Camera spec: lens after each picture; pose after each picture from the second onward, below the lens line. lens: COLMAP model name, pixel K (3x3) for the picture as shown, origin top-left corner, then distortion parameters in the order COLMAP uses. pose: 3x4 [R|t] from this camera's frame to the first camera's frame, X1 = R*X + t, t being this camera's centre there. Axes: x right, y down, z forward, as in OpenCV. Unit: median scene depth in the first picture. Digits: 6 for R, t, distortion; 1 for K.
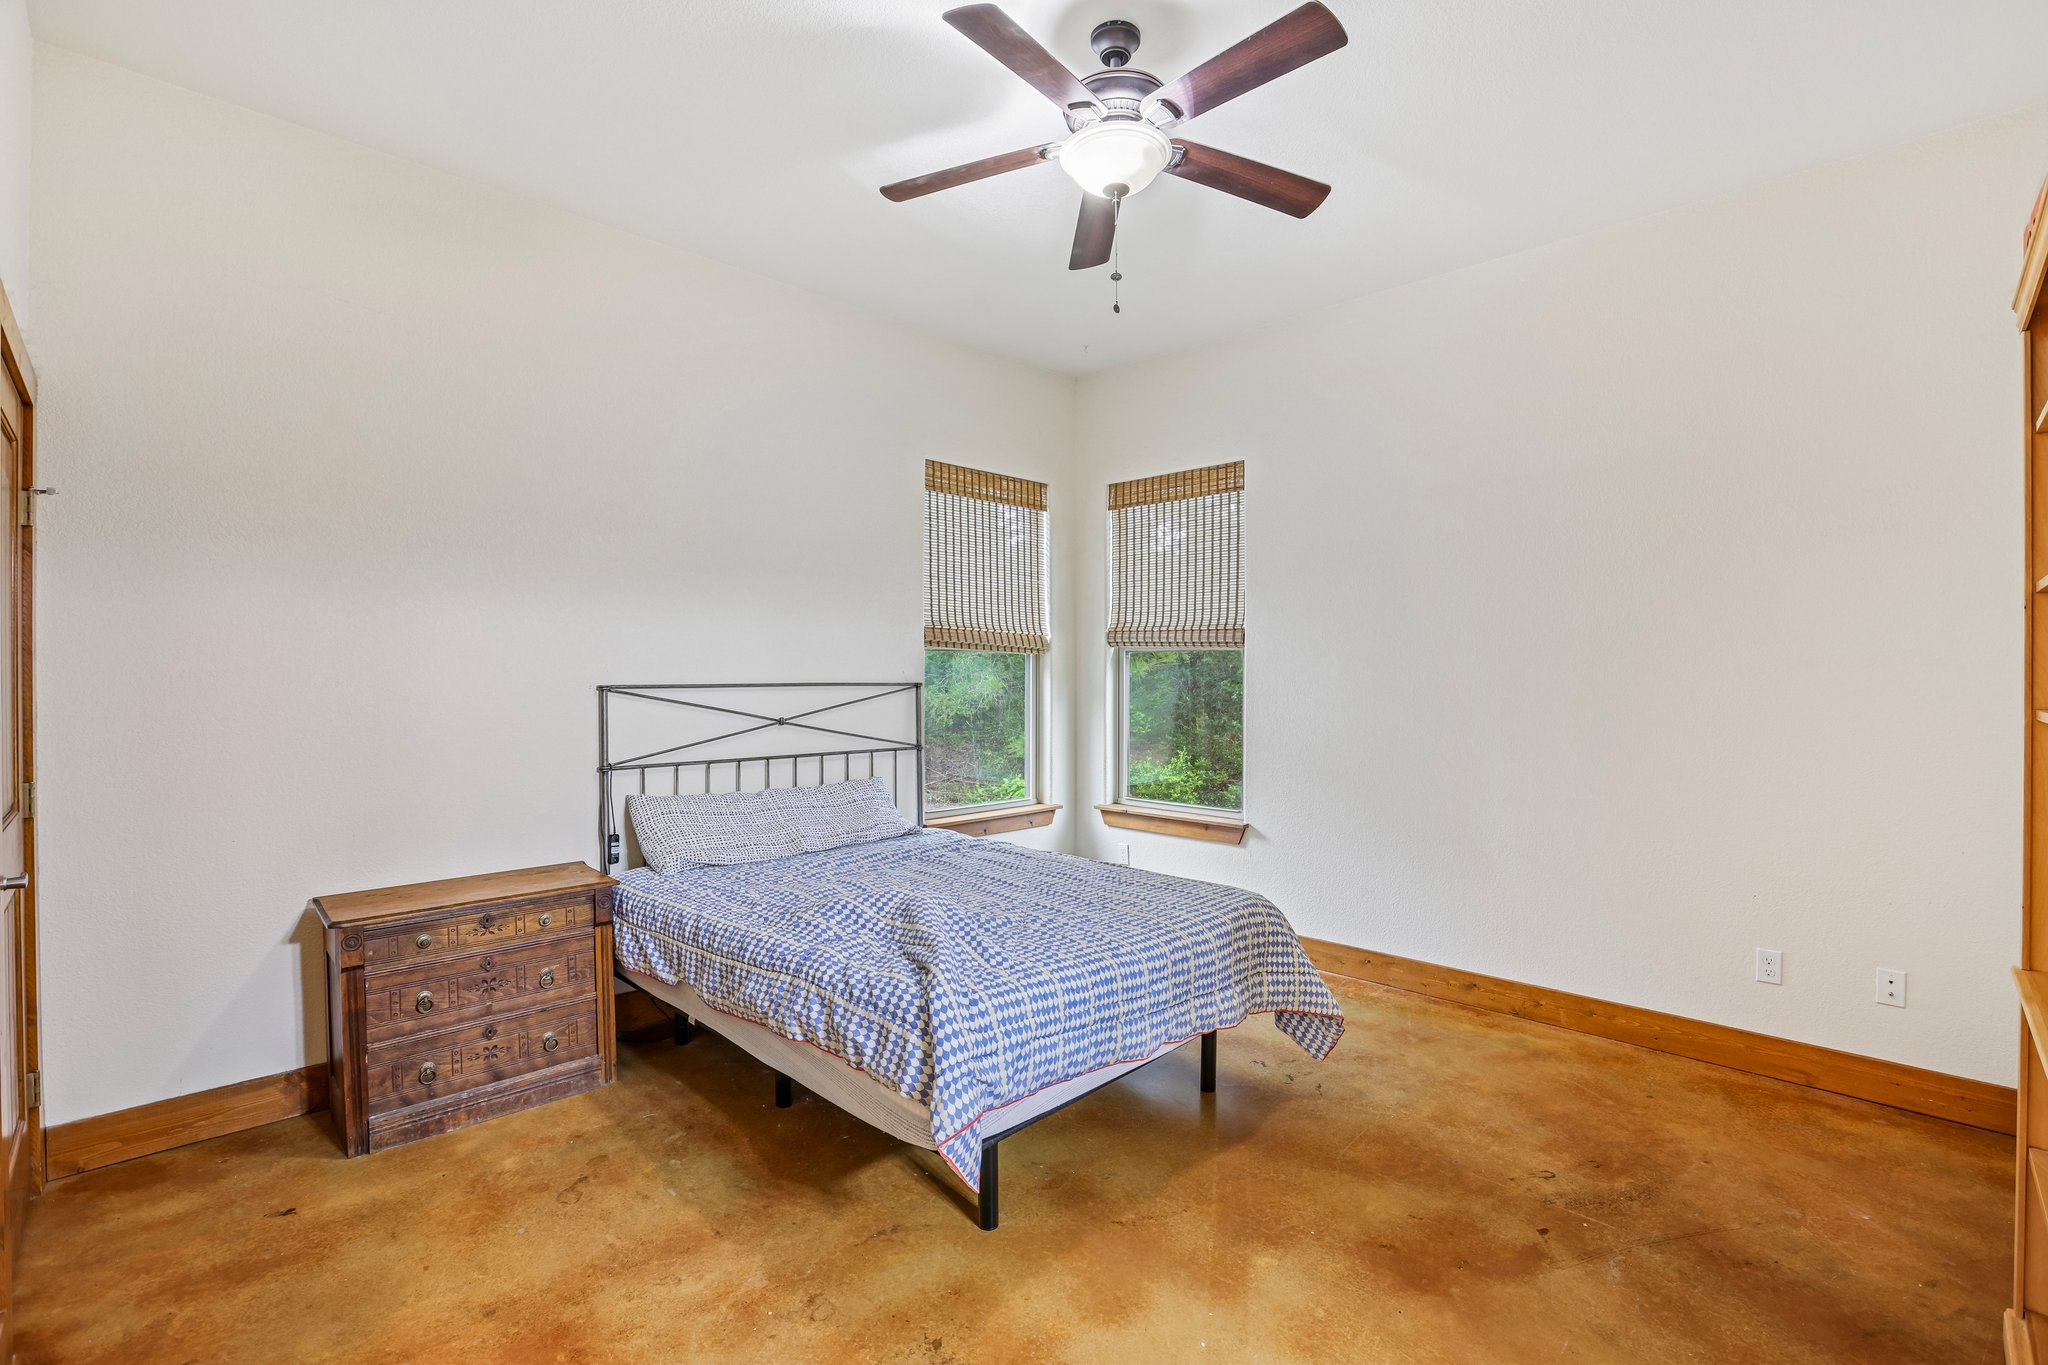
lens RADIAL K [[925.4, 0, 1024.7], [0, 925.4, 684.0], [0, 0, 1]] dist [-0.049296, 0.015712]
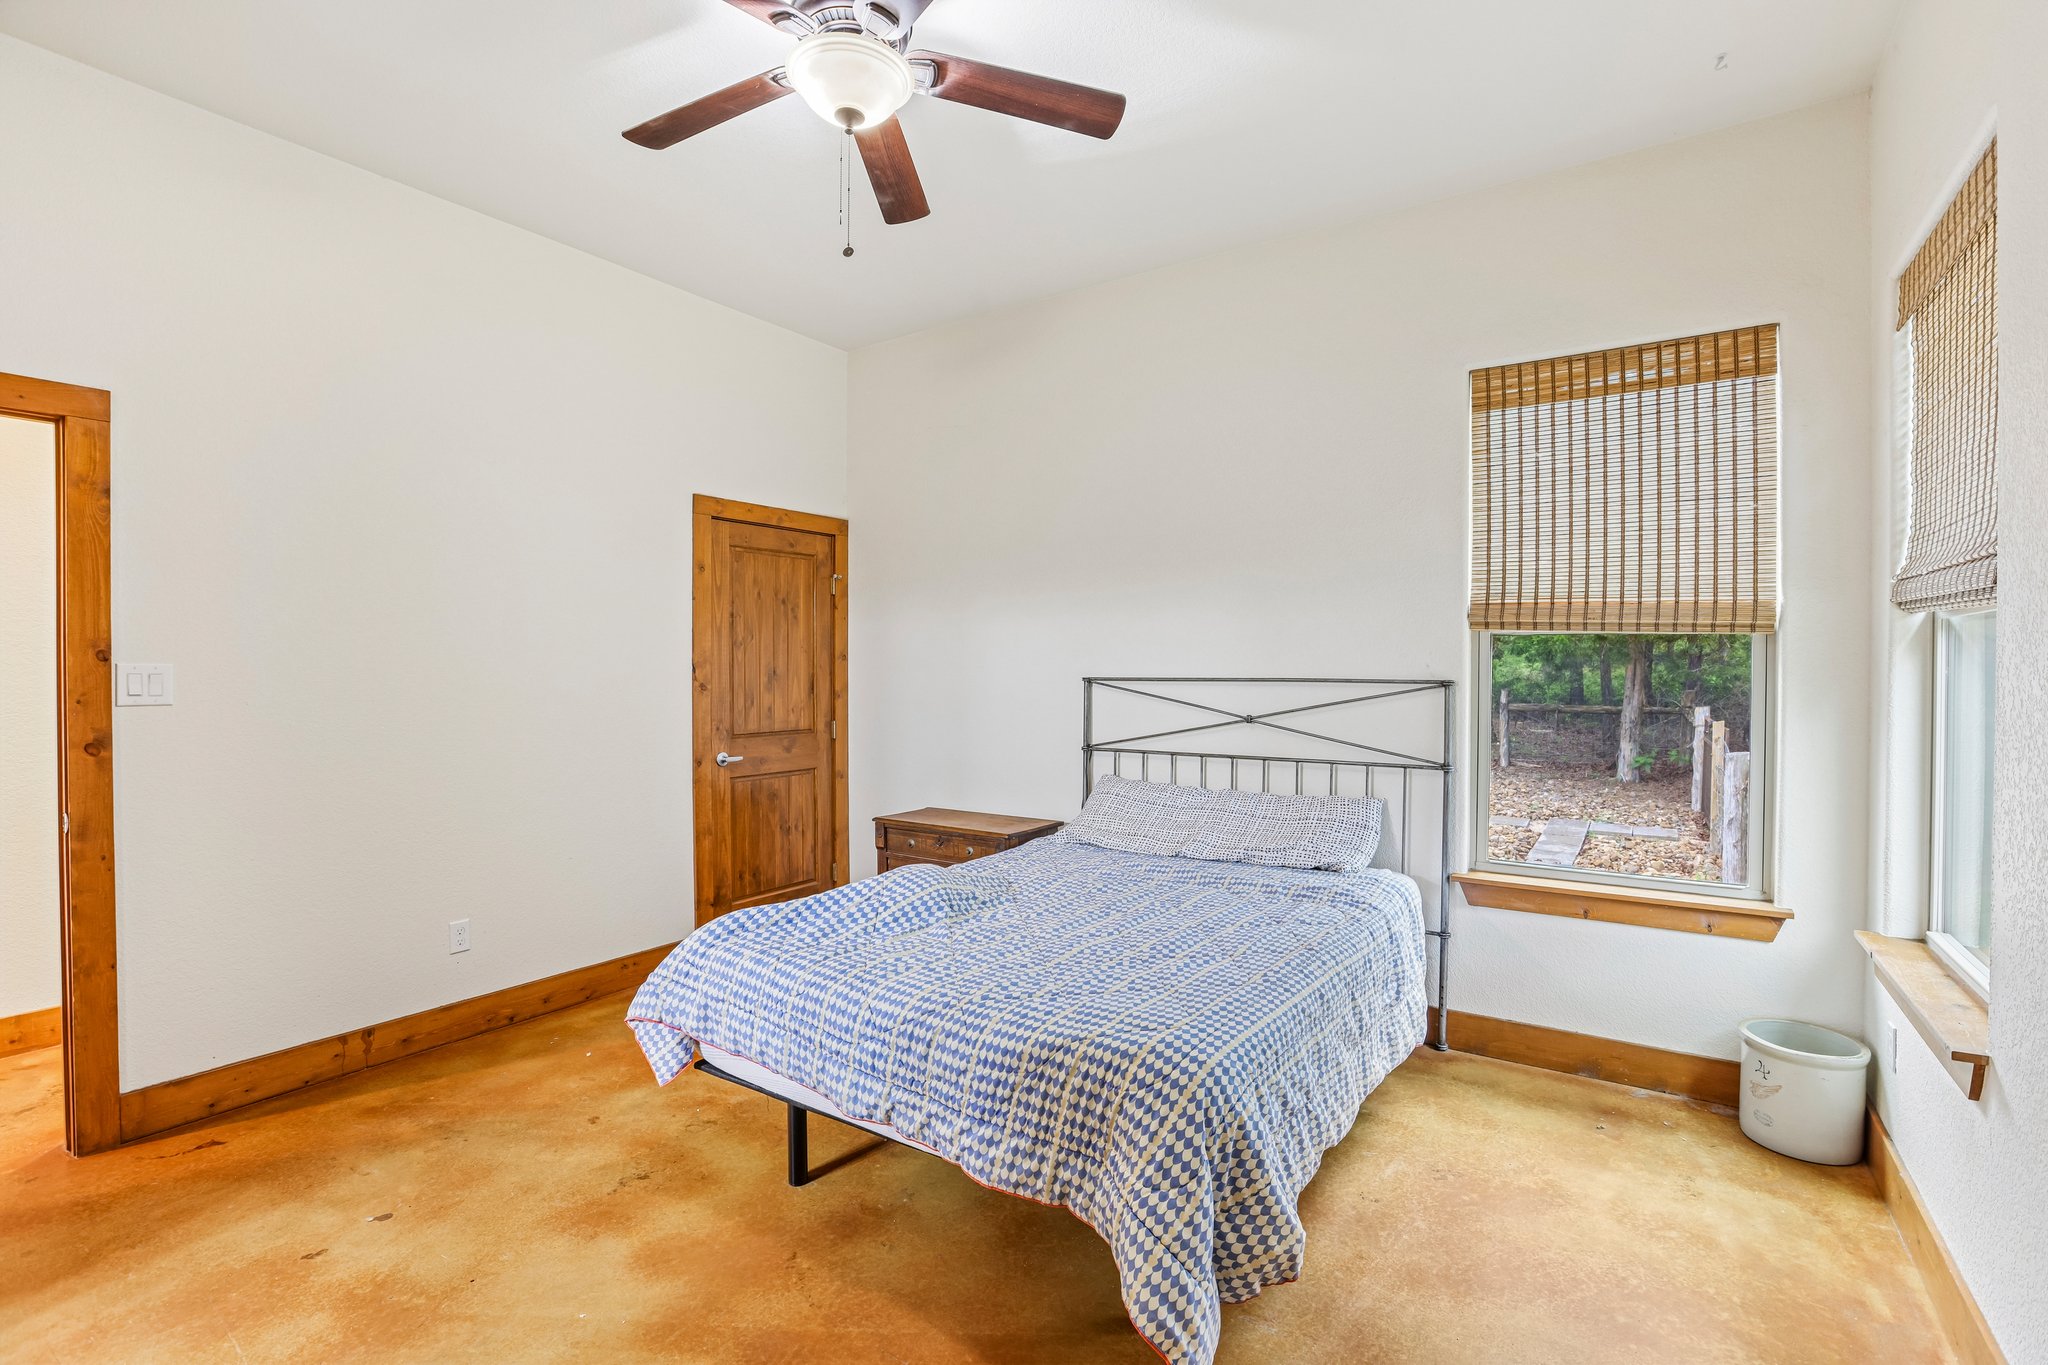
lens RADIAL K [[925.4, 0, 1022.9], [0, 925.4, 674.2], [0, 0, 1]] dist [-0.049296, 0.015712]
pose [[0.189205, 0.016680, -0.981796, 0.619457], [-0.004496, 0.999860, 0.016120, -0.019603], [0.981927, 0.001364, 0.189254, 0.611667]]
